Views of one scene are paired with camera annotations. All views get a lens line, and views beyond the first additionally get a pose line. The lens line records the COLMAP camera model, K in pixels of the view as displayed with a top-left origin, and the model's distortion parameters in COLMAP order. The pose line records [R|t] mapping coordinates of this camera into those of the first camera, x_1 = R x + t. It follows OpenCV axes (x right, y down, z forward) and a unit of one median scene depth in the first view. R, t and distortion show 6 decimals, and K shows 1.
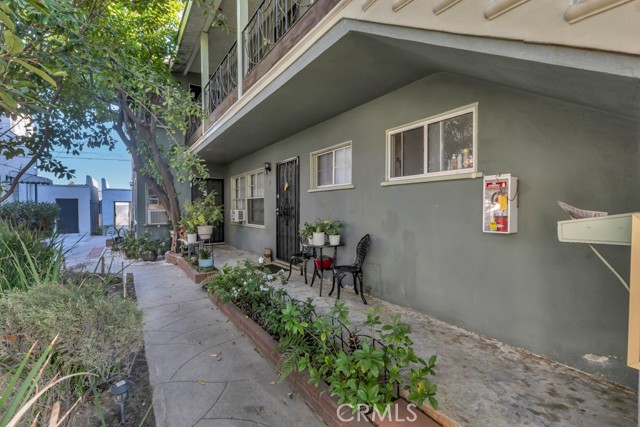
lens RADIAL K [[292.4, 0, 320.0], [0, 292.4, 213.5], [0, 0, 1]] dist [-0.001025, -0.000329]
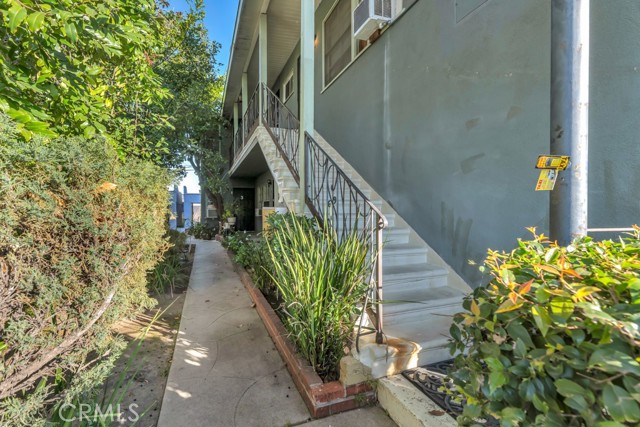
lens RADIAL K [[292.4, 0, 320.0], [0, 292.4, 213.5], [0, 0, 1]] dist [-0.001025, -0.000329]
pose [[0.977438, 0.004935, -0.211165, 0.368446], [-0.005129, 0.999987, -0.000373, 0.012428], [0.211161, 0.001448, 0.977450, -0.452490]]
